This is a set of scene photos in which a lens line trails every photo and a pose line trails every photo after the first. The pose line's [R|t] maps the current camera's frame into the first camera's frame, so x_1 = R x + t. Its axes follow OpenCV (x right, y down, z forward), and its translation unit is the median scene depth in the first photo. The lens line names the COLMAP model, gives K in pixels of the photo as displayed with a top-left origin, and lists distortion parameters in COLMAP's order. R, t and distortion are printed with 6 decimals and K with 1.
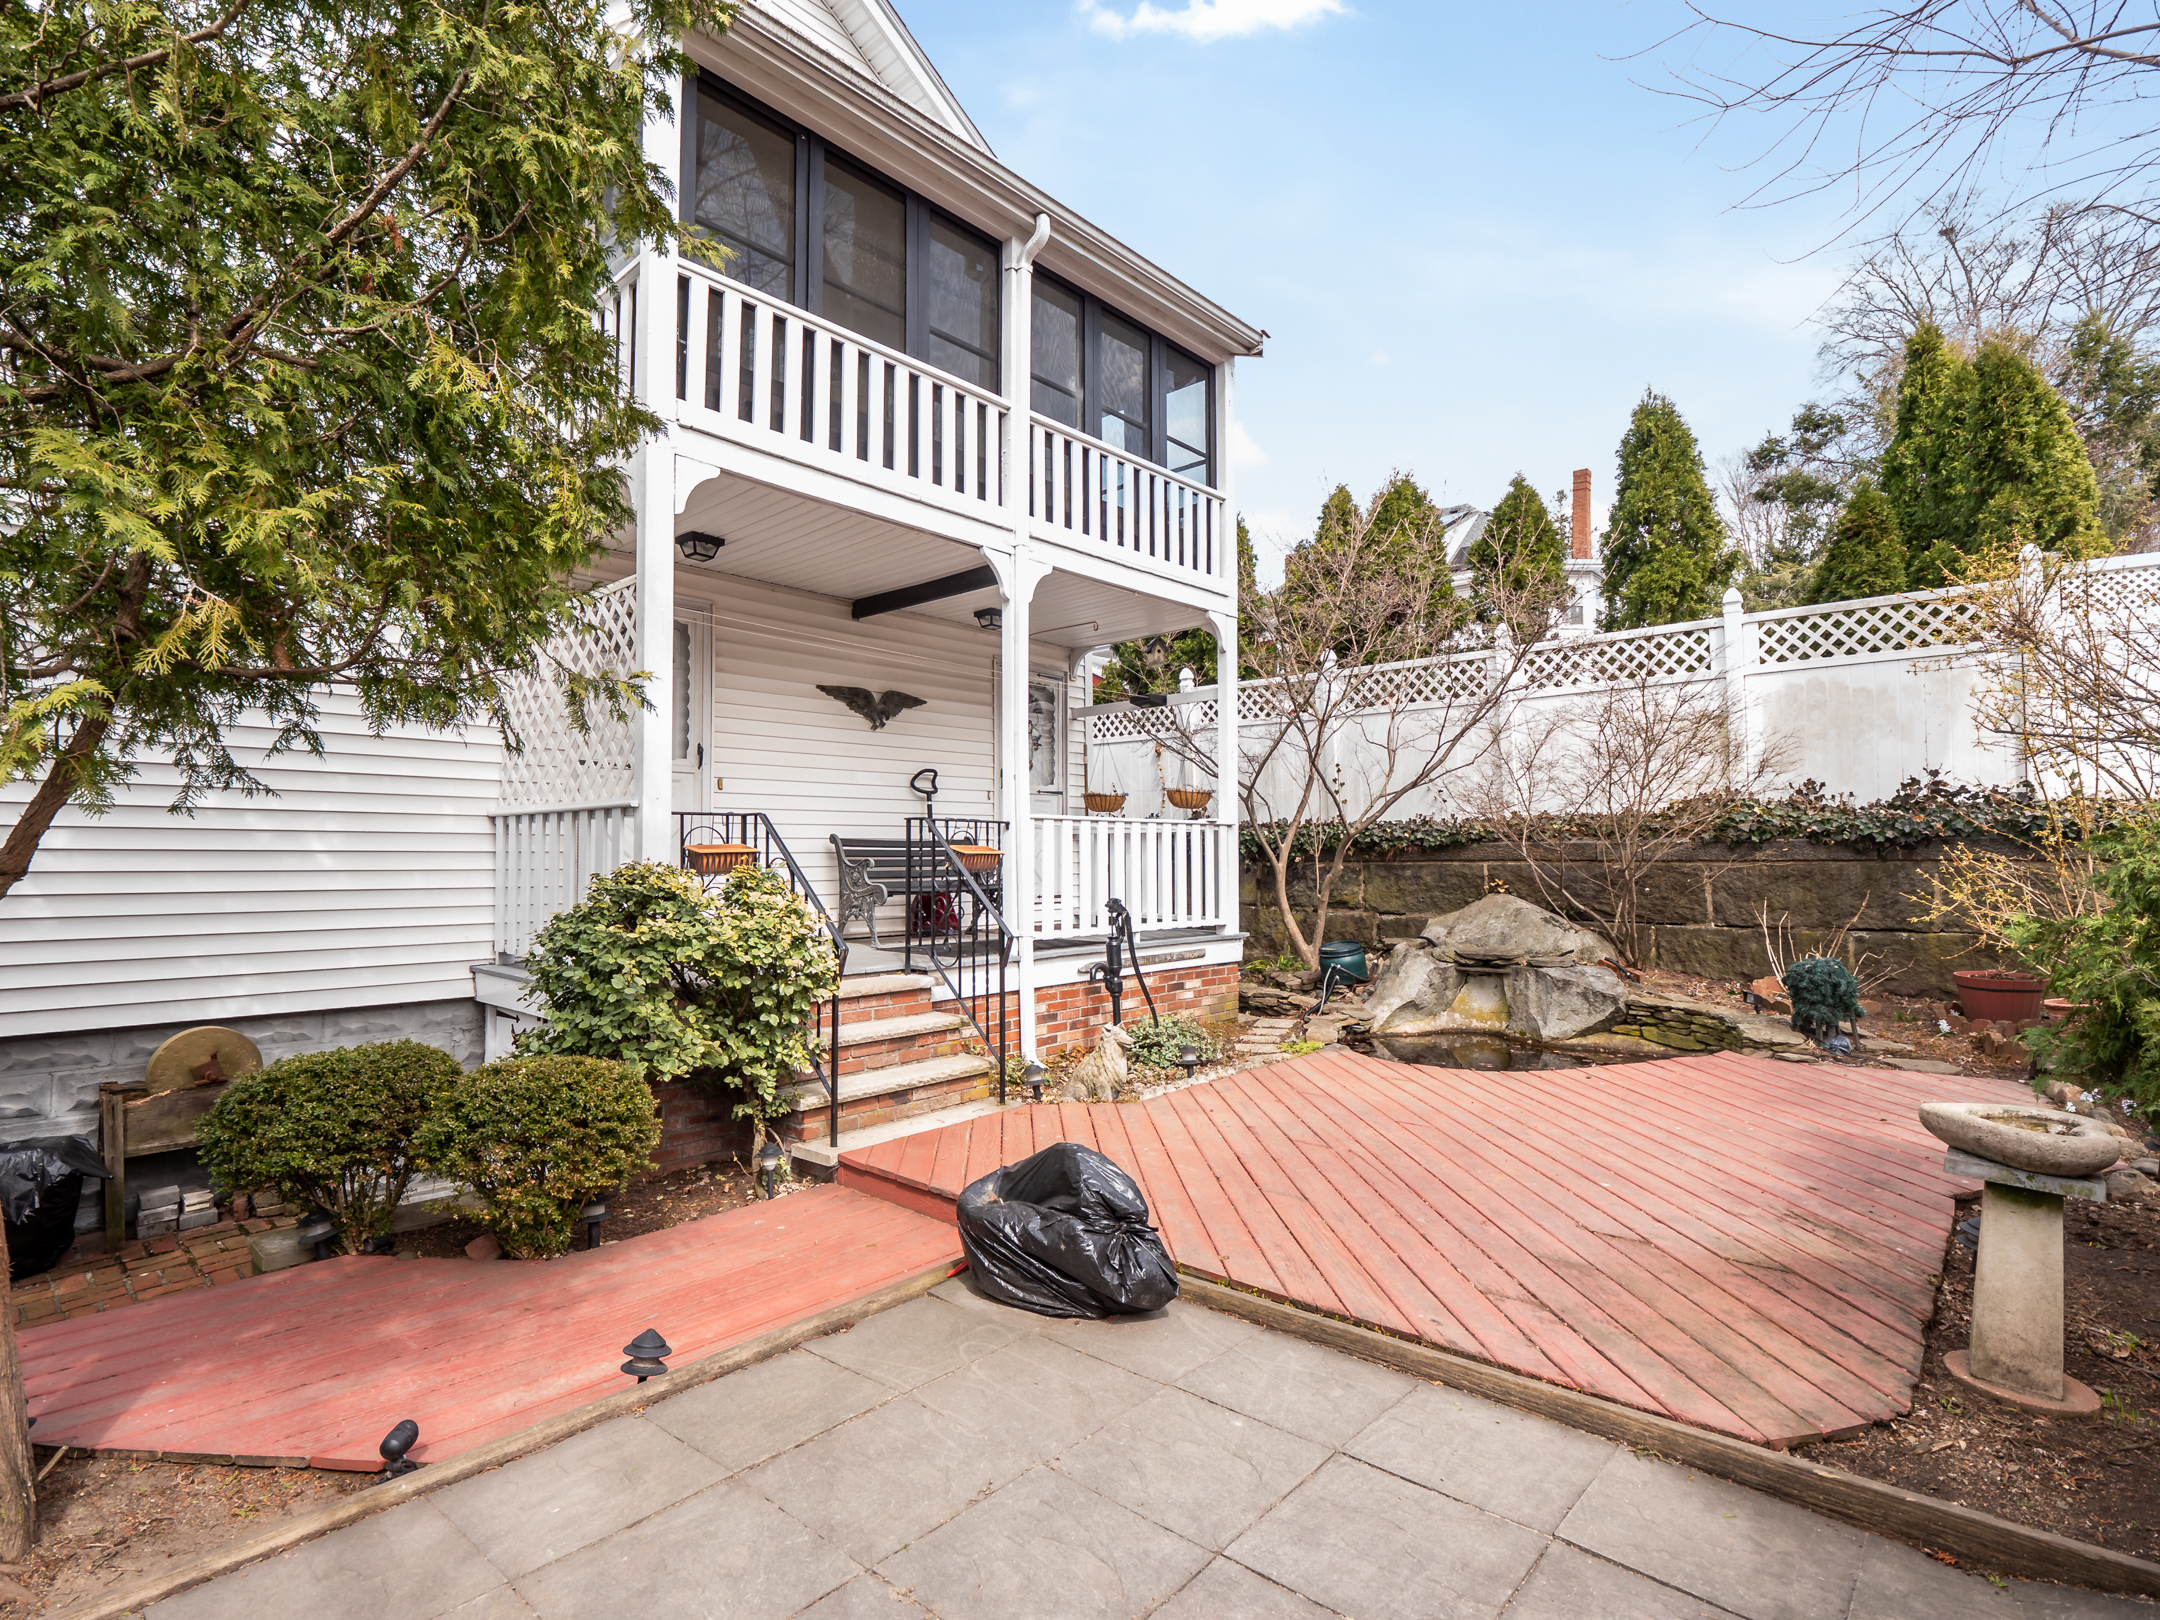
lens RADIAL K [[1064.0, 0, 1063.5], [0, 1064.0, 812.6], [0, 0, 1]] dist [-0.003381, -0.001072]
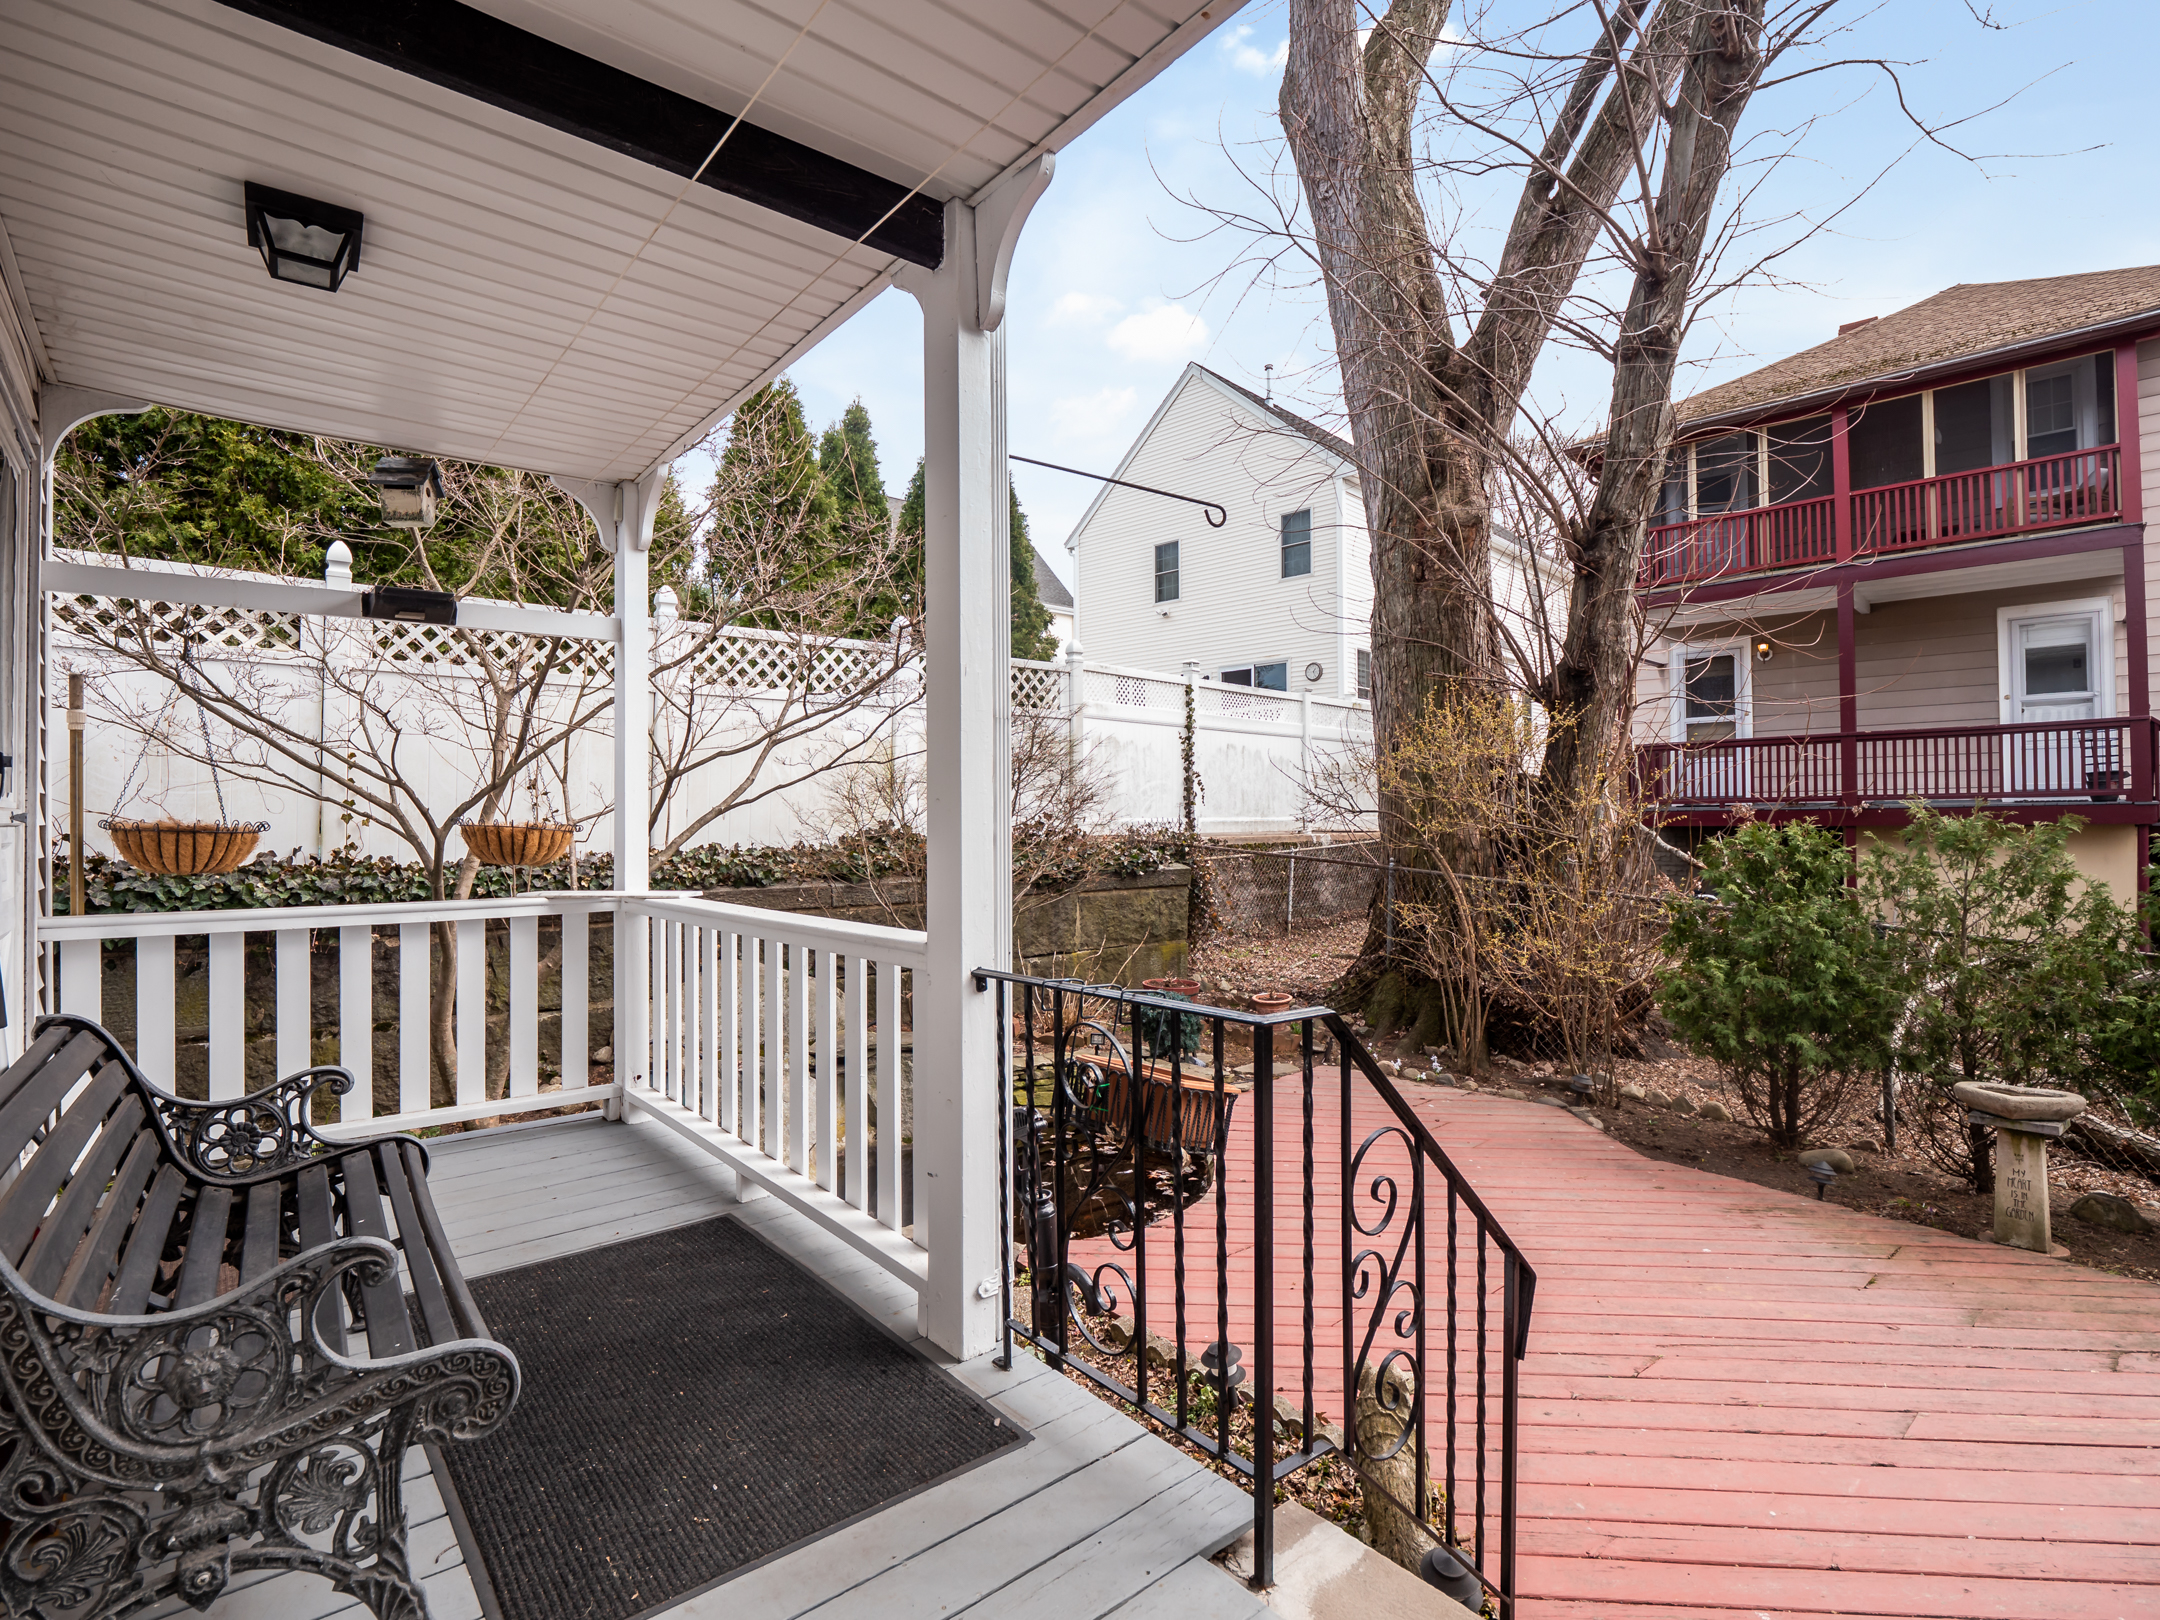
lens RADIAL K [[1064.0, 0, 1063.5], [0, 1064.0, 812.6], [0, 0, 1]] dist [-0.003381, -0.001072]
pose [[0.140398, 0.002942, 0.990091, -0.320971], [-0.032508, 0.999470, 0.001640, -0.035592], [-0.989561, -0.032416, 0.140419, 0.747321]]
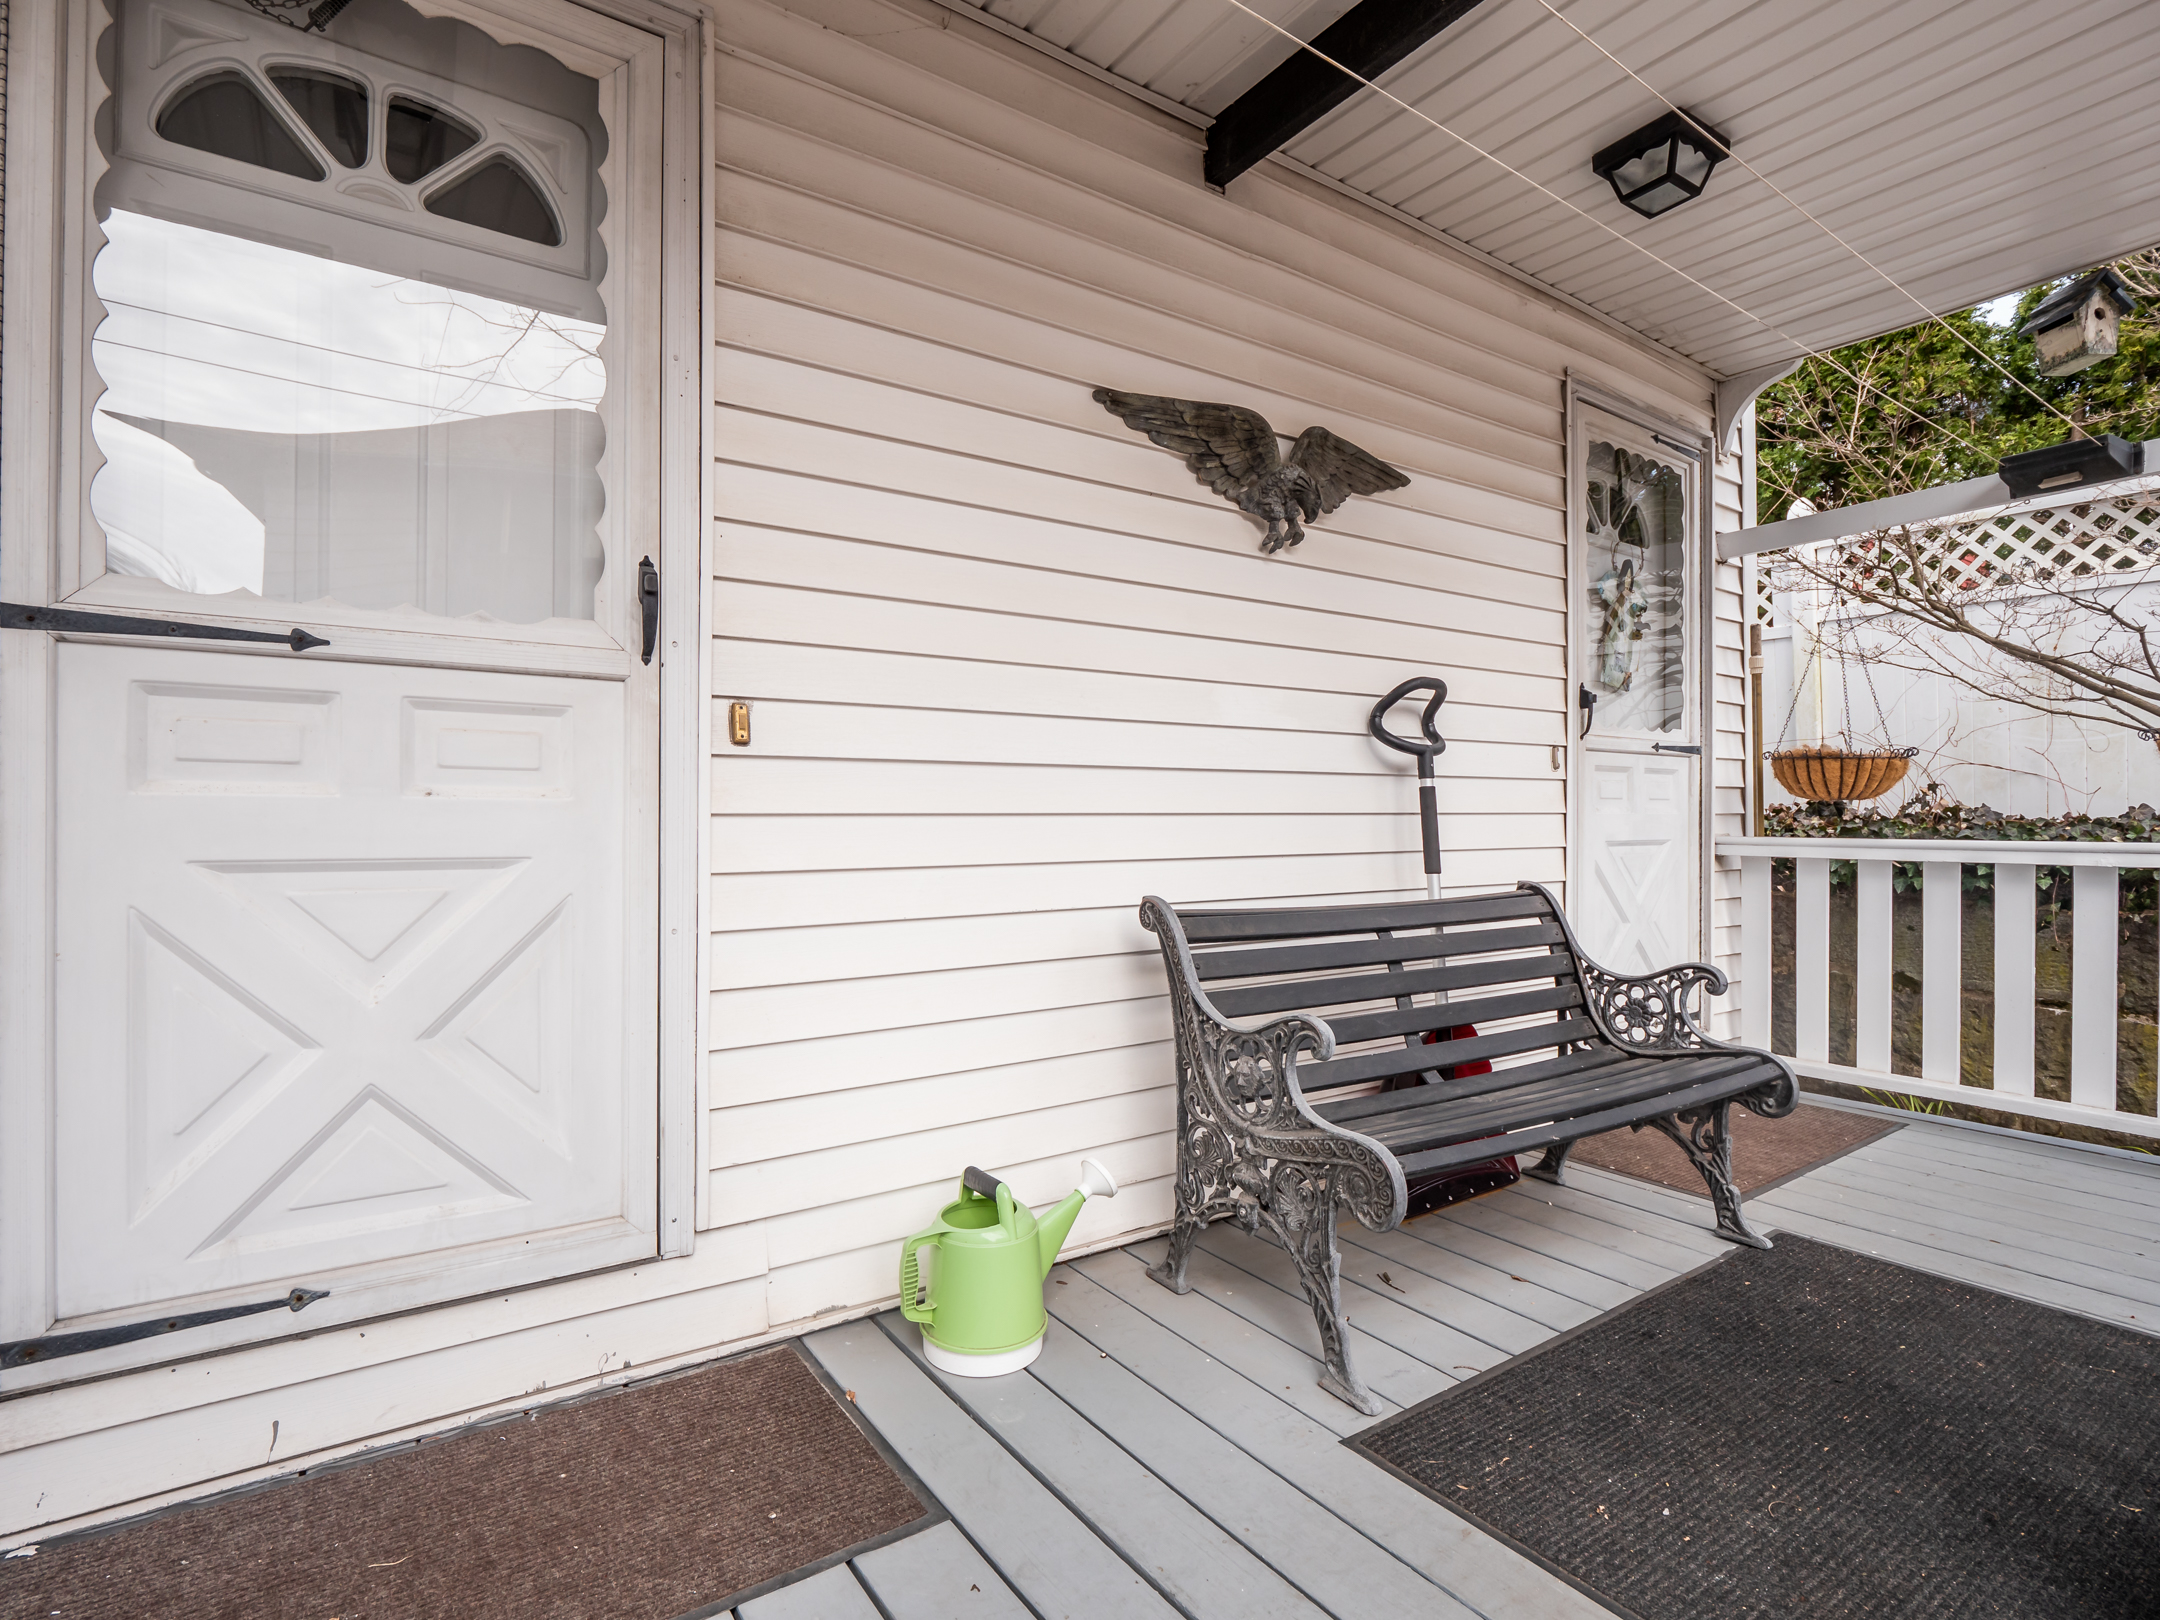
lens RADIAL K [[1064.0, 0, 1063.5], [0, 1064.0, 812.6], [0, 0, 1]] dist [-0.003381, -0.001072]
pose [[0.974825, -0.003643, -0.222942, -0.162809], [0.010665, 0.999484, 0.030302, -0.010873], [0.222717, -0.031917, 0.974361, 0.657557]]
